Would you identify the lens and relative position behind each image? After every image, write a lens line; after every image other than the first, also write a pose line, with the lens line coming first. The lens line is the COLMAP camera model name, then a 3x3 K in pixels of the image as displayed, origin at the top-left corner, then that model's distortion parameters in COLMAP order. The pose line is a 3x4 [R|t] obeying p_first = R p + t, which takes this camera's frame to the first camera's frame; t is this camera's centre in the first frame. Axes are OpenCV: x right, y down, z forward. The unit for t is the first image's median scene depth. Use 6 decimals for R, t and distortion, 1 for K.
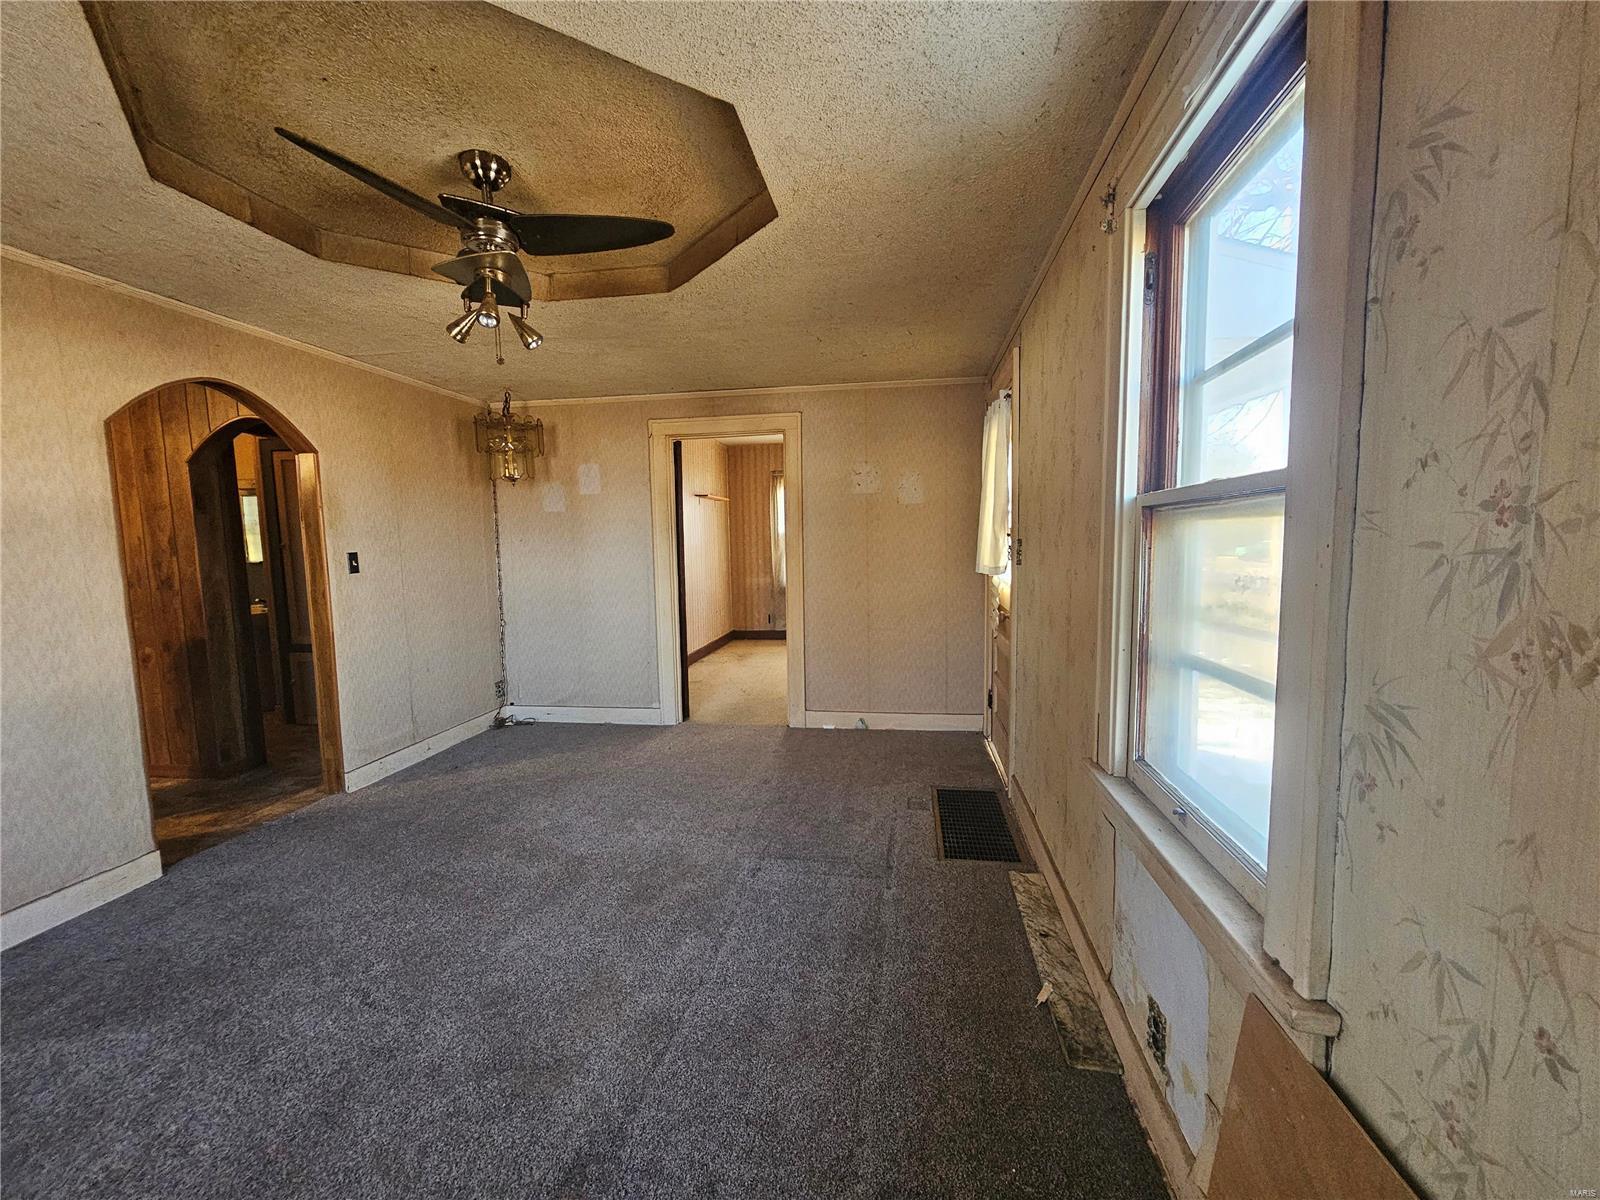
lens RADIAL K [[655.8, 0, 809.7], [0, 655.8, 603.9], [0, 0, 1]] dist [-0.003131, 0.002485]
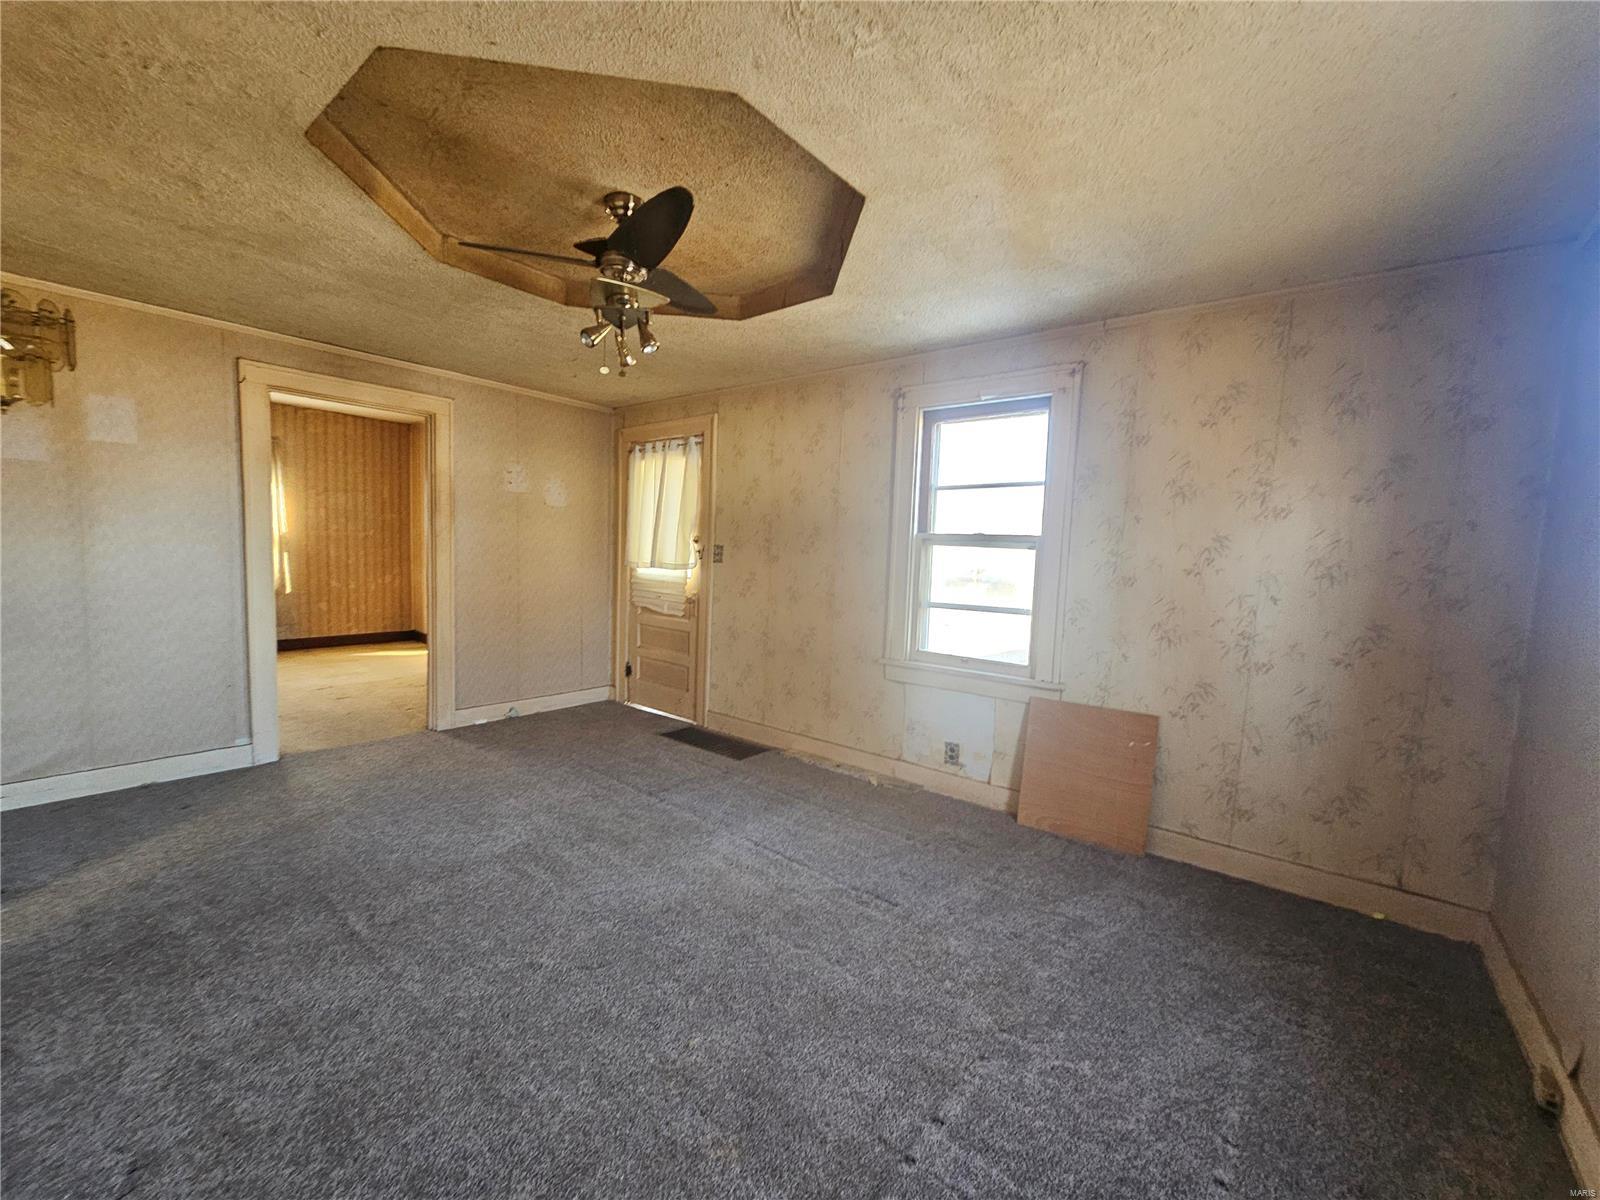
lens RADIAL K [[655.8, 0, 811.1], [0, 655.8, 606.3], [0, 0, 1]] dist [-0.003131, 0.002485]
pose [[0.497253, -0.037138, 0.866810, -0.897987], [0.035406, 0.999120, 0.022496, 0.012366], [-0.866883, 0.019504, 0.498130, 0.104970]]
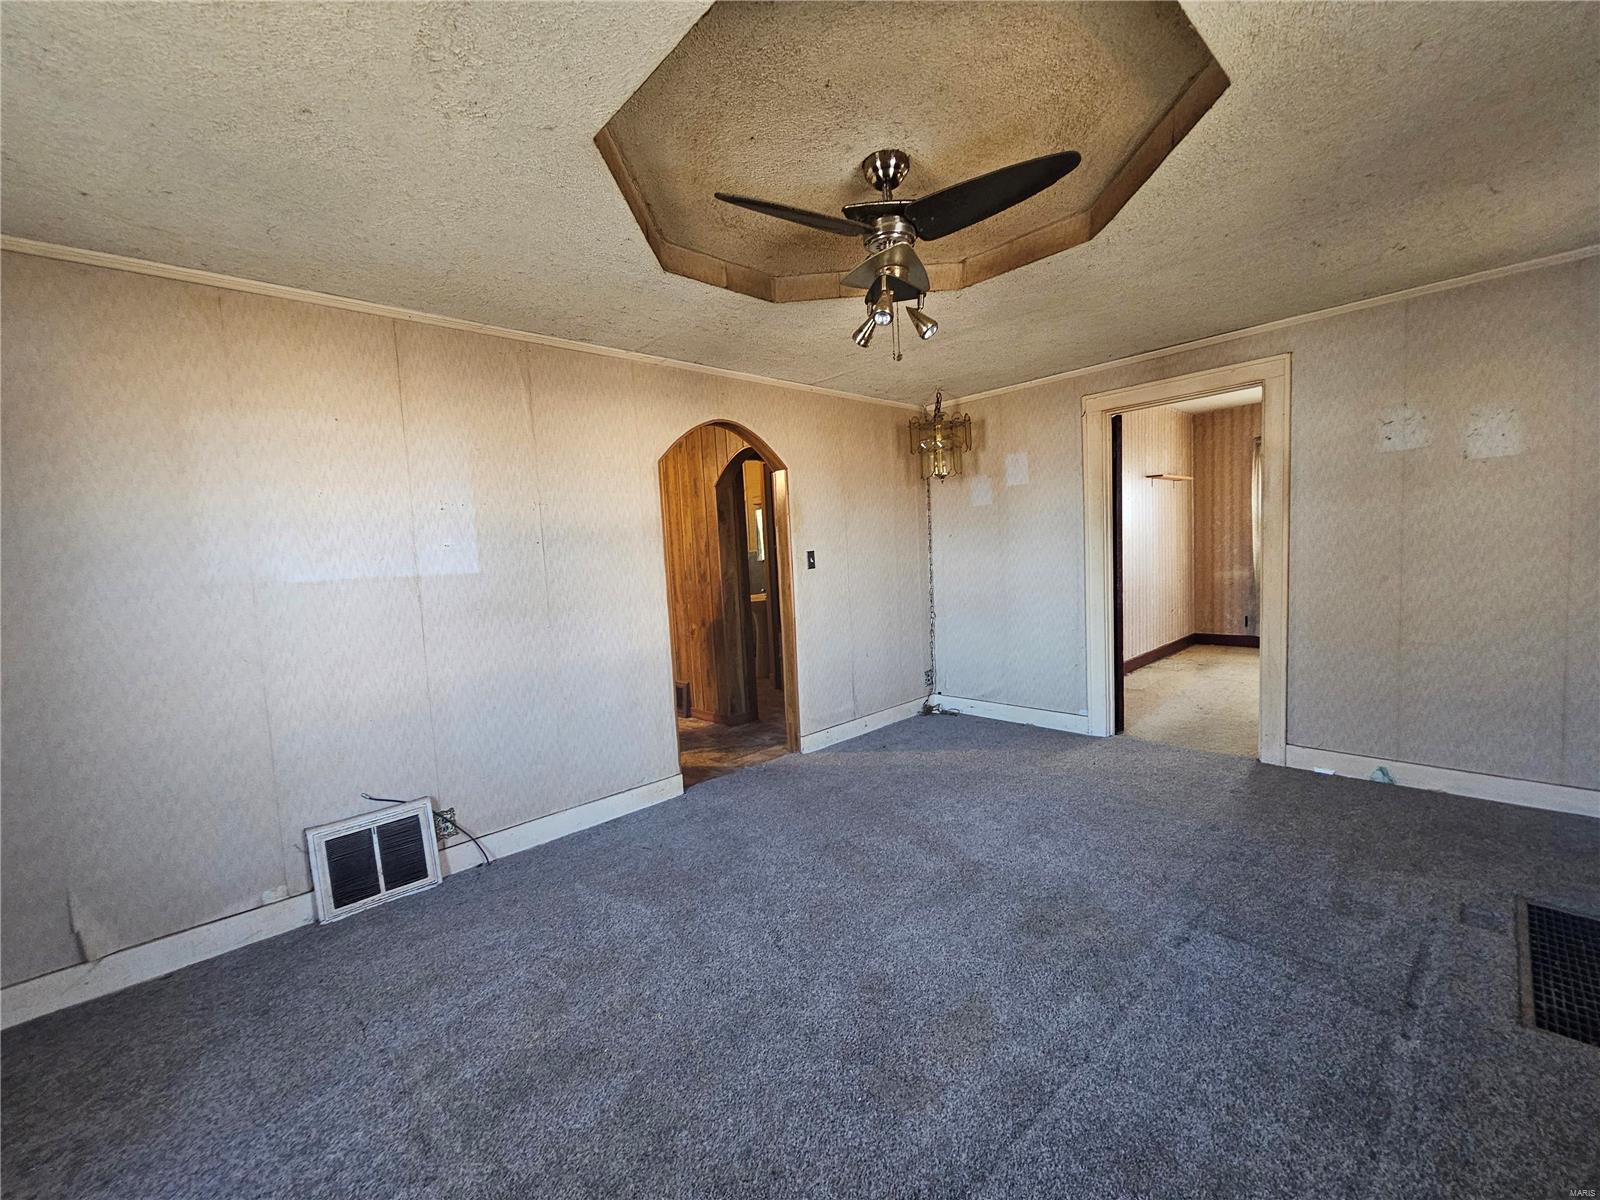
lens RADIAL K [[655.8, 0, 808.6], [0, 655.8, 604.9], [0, 0, 1]] dist [-0.003131, 0.002485]
pose [[0.786057, 0.027085, -0.617560, 0.036564], [-0.020175, 0.999631, 0.018162, -0.003799], [0.617824, -0.001817, 0.786314, 0.086445]]
